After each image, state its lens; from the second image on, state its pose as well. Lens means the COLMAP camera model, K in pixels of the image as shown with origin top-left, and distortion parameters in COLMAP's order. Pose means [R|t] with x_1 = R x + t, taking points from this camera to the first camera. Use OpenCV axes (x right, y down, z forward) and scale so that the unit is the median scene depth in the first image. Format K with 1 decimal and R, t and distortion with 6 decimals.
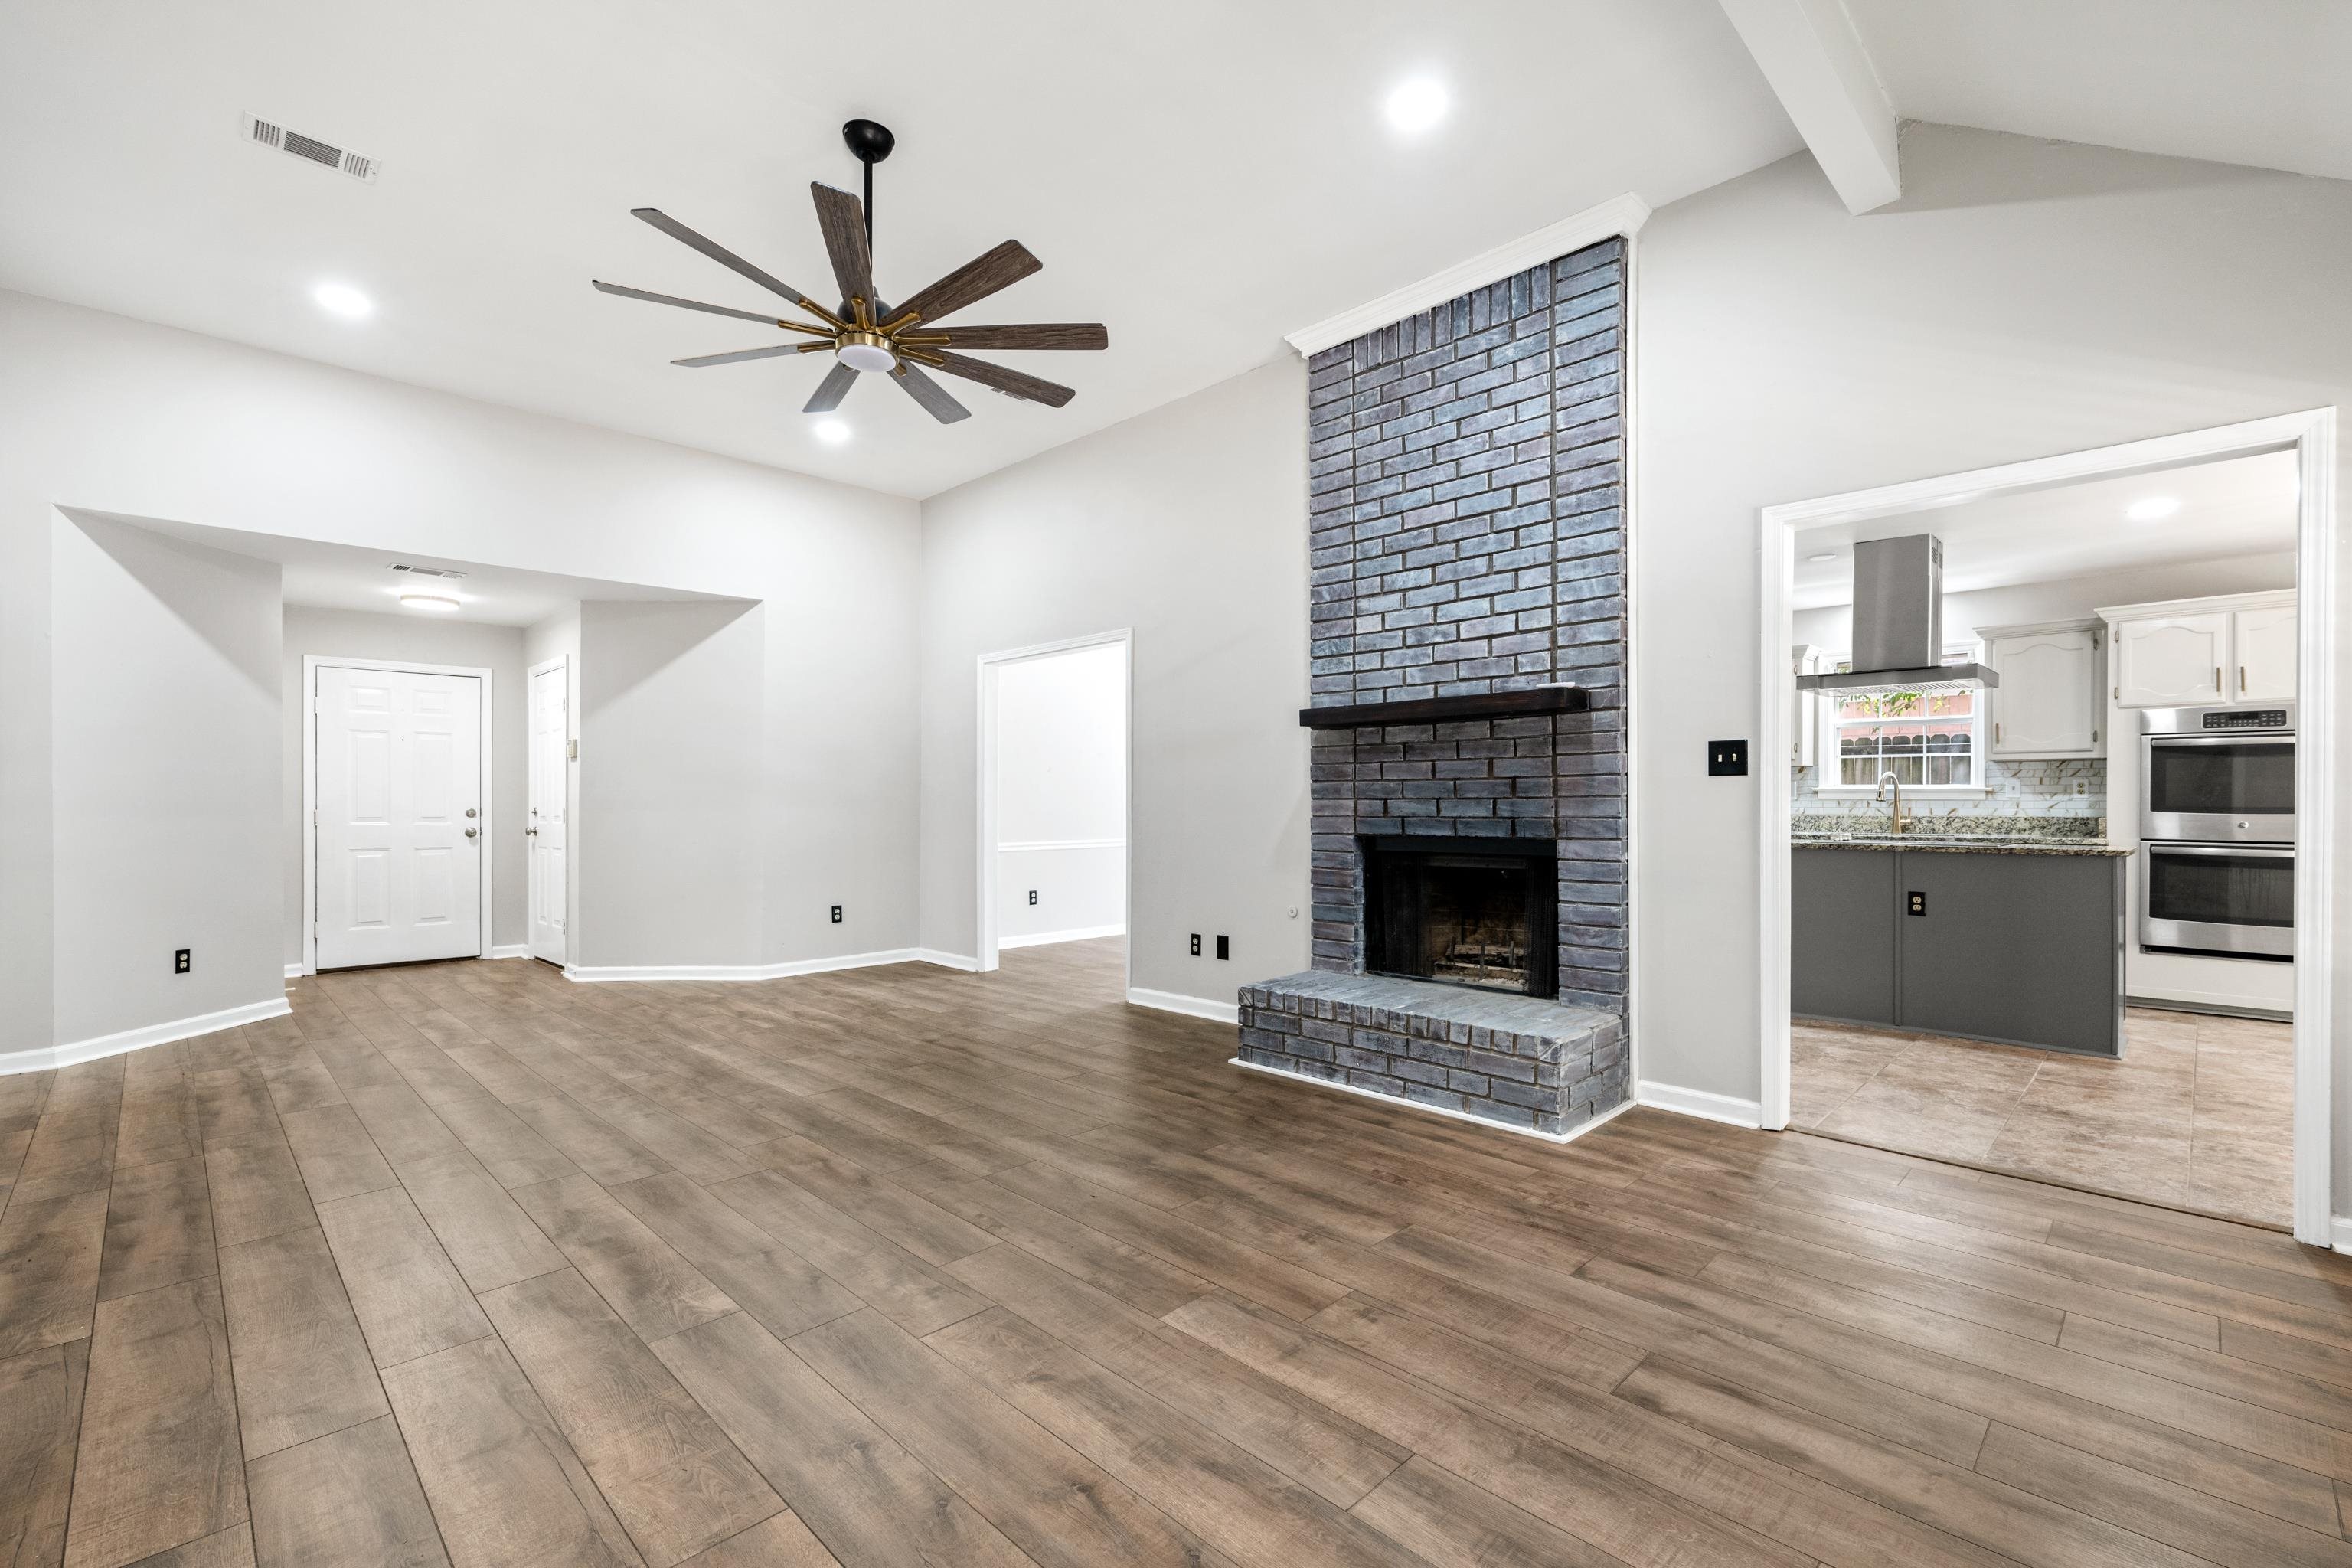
lens RADIAL K [[1023.9, 0, 1191.4], [0, 1023.9, 797.0], [0, 0, 1]] dist [0.002400, -0.000117]
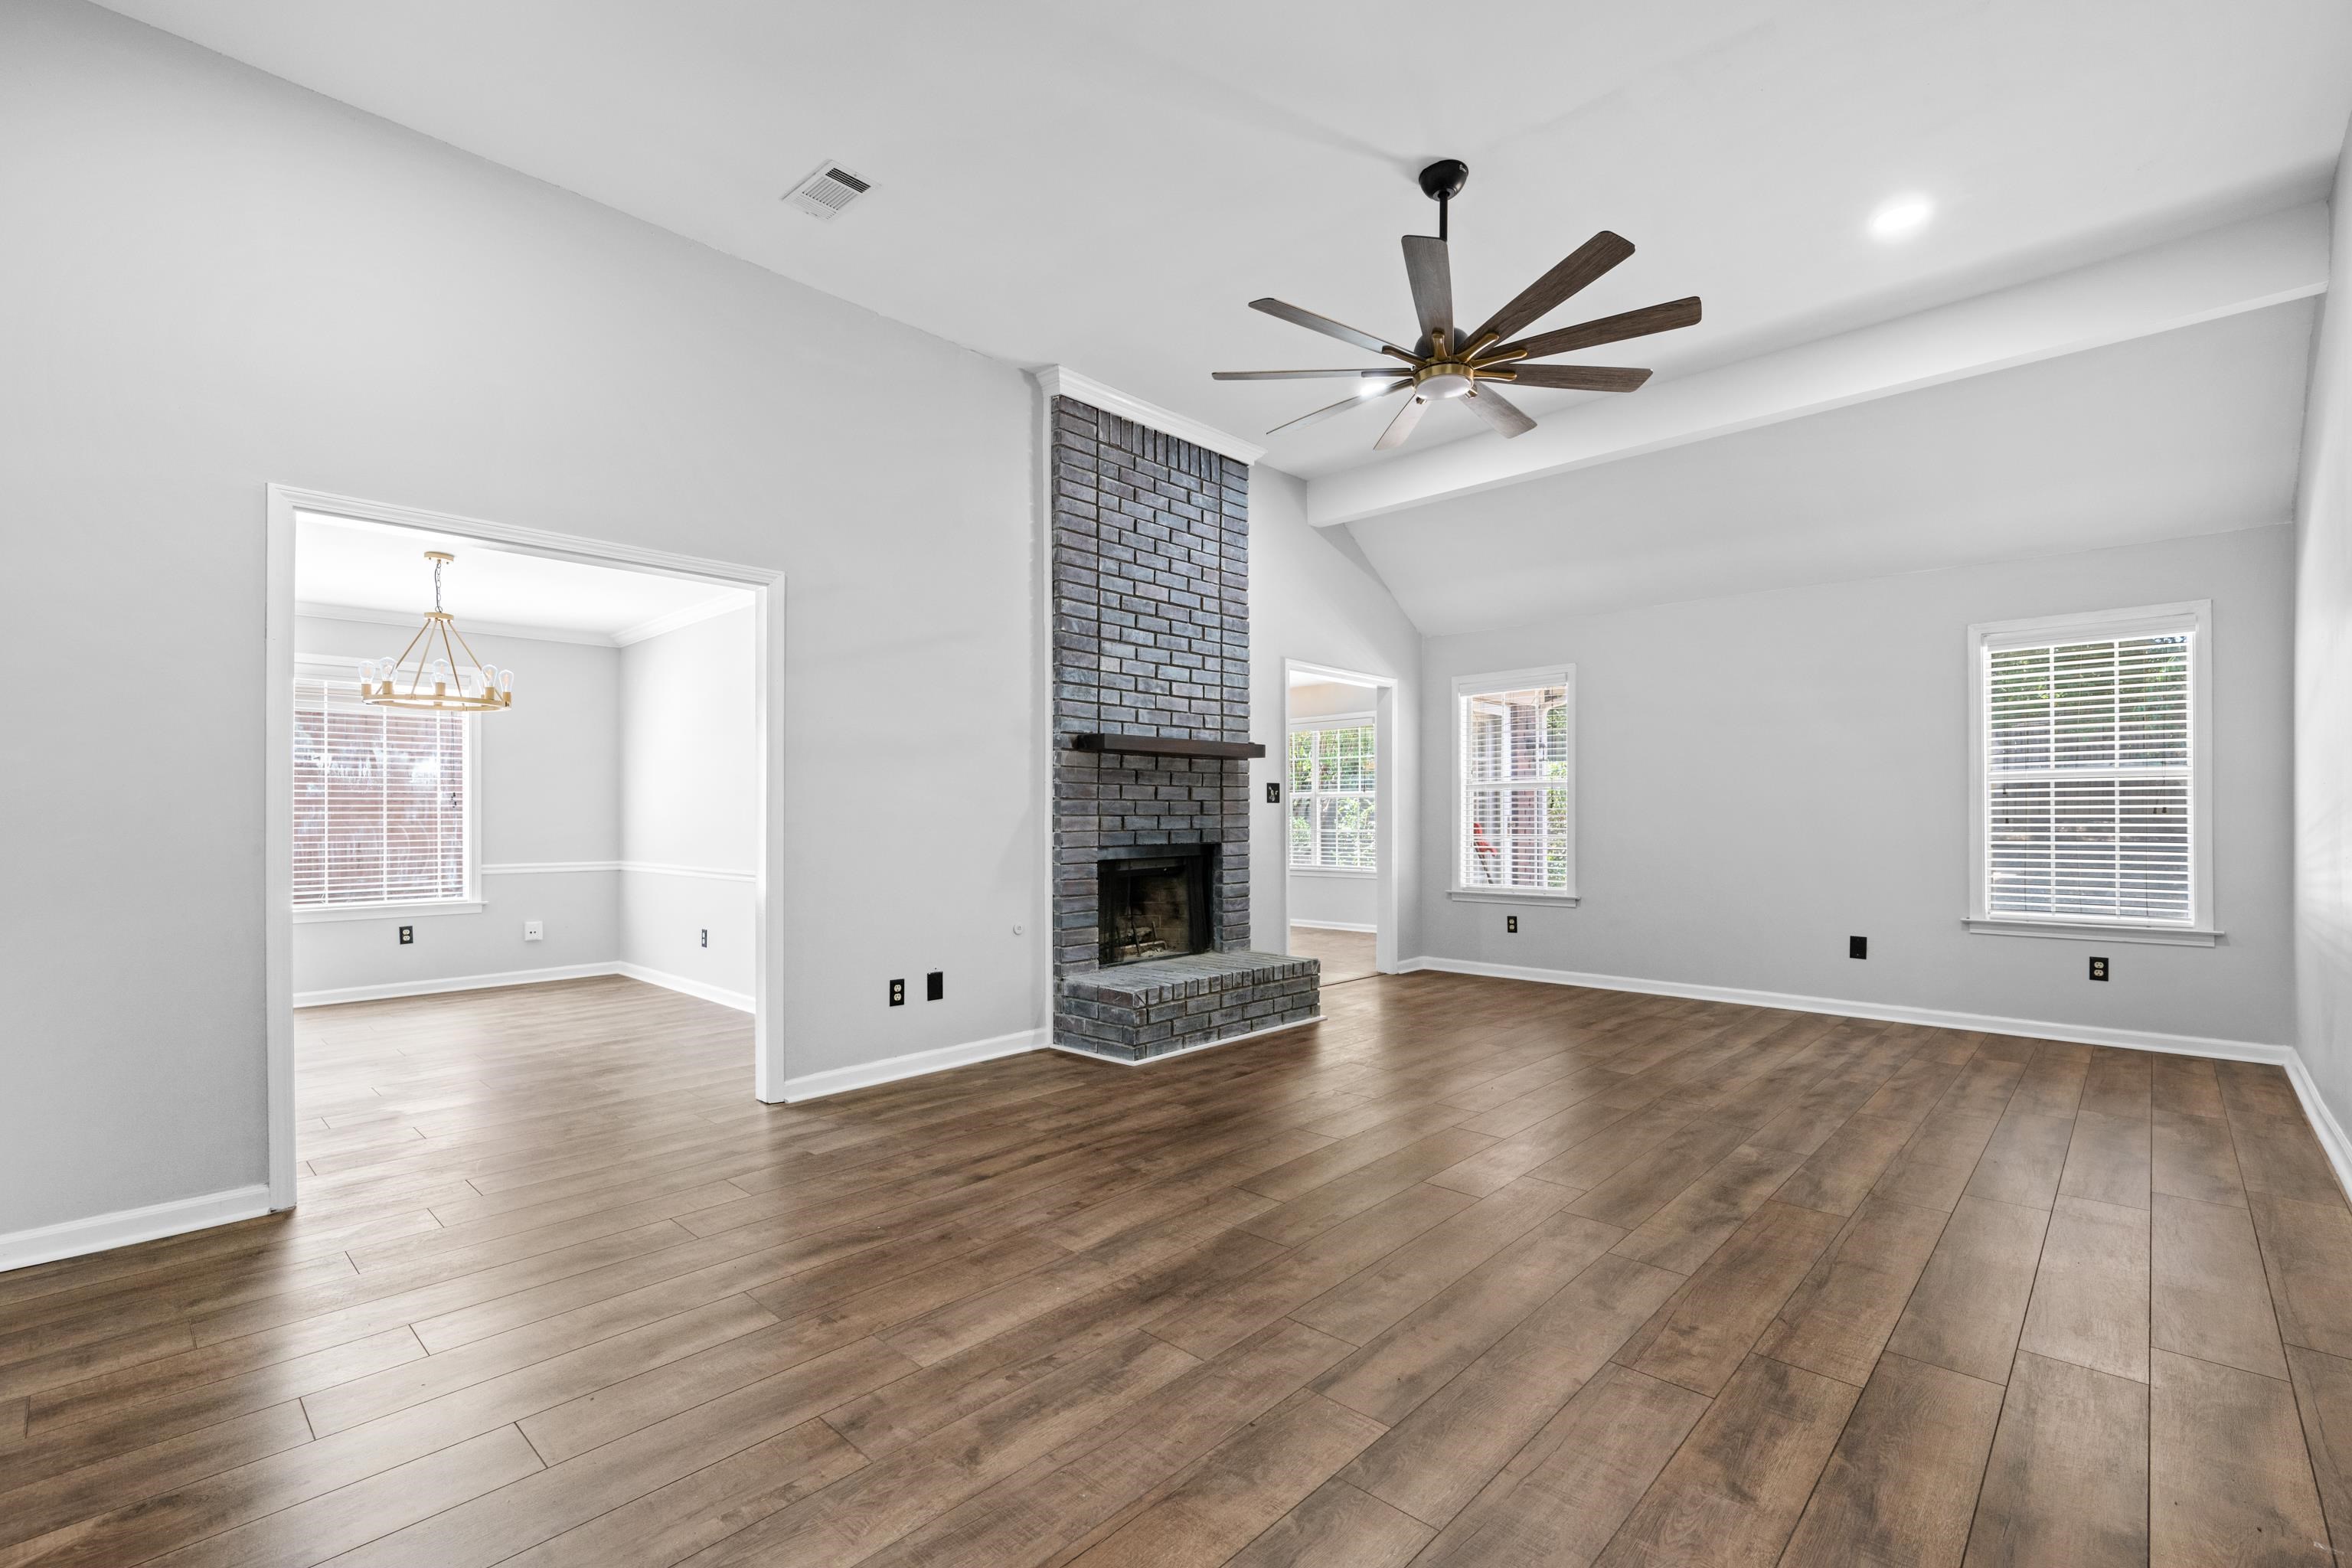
lens RADIAL K [[1034.9, 0, 1175.8], [0, 1034.9, 817.1], [0, 0, 1]] dist [0.000994, -0.000063]
pose [[-0.022296, 0.003257, 0.999746, -1.078553], [0.000878, 0.999994, -0.003238, 0.008172], [-0.999751, 0.000806, -0.022299, 1.030709]]
